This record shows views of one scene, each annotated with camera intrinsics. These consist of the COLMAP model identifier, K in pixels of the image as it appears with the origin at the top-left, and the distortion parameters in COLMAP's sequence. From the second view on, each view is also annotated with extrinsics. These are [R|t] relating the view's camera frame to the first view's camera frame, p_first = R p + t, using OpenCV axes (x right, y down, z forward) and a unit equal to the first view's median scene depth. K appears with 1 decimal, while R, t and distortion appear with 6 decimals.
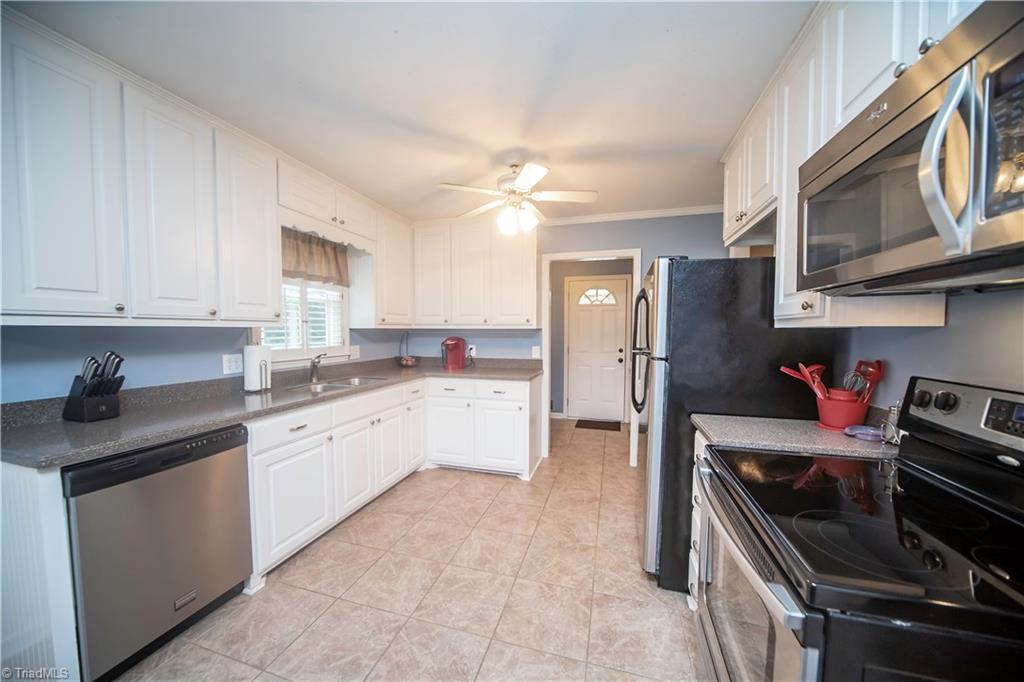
lens RADIAL K [[358.0, 0, 509.0], [0, 358.0, 348.9], [0, 0, 1]] dist [-0.012150, -0.000039]
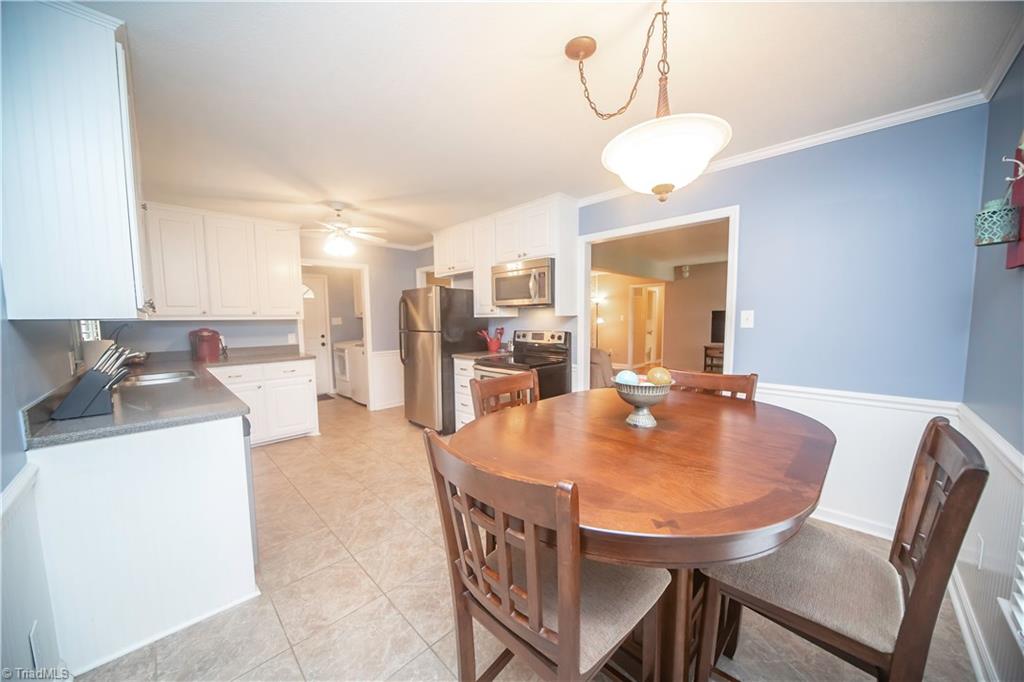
lens RADIAL K [[358.0, 0, 509.0], [0, 358.0, 348.9], [0, 0, 1]] dist [-0.012150, -0.000039]
pose [[0.479256, -0.082017, 0.873834, -0.898502], [0.055789, 0.996458, 0.062928, 0.013021], [-0.875900, 0.018592, 0.482134, -0.305960]]
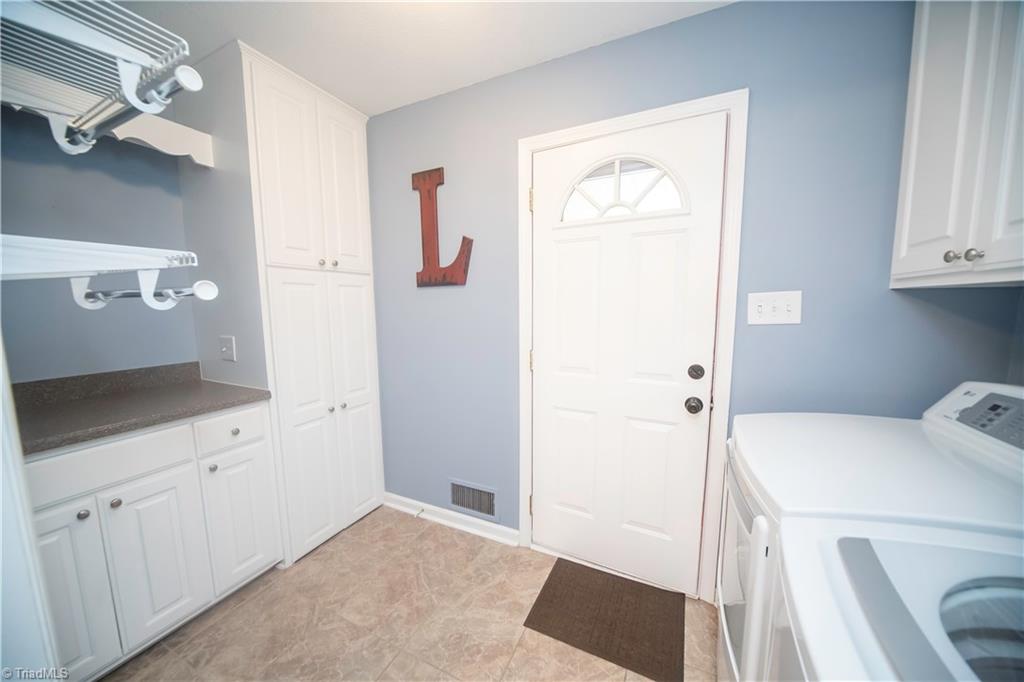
lens RADIAL K [[340.2, 0, 509.4], [0, 340.2, 338.1], [0, 0, 1]] dist [-0.009491, 0.000007]
pose [[0.989861, -0.001102, -0.142033, 0.397326], [0.009962, 0.998046, 0.061680, -0.079541], [0.141688, -0.062470, 0.987938, 1.391180]]
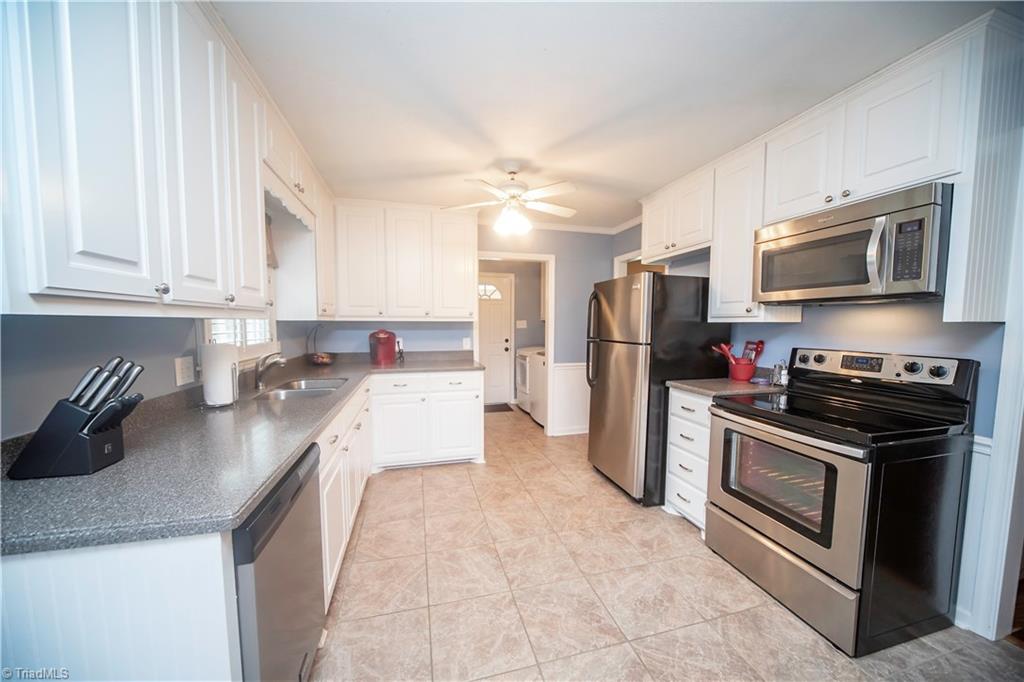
lens RADIAL K [[358.0, 0, 509.0], [0, 358.0, 348.9], [0, 0, 1]] dist [-0.012150, -0.000039]
pose [[0.854733, -0.036155, 0.517807, -0.522538], [0.023964, 0.999256, 0.030215, -0.005914], [-0.518515, -0.013417, 0.854963, 0.057316]]
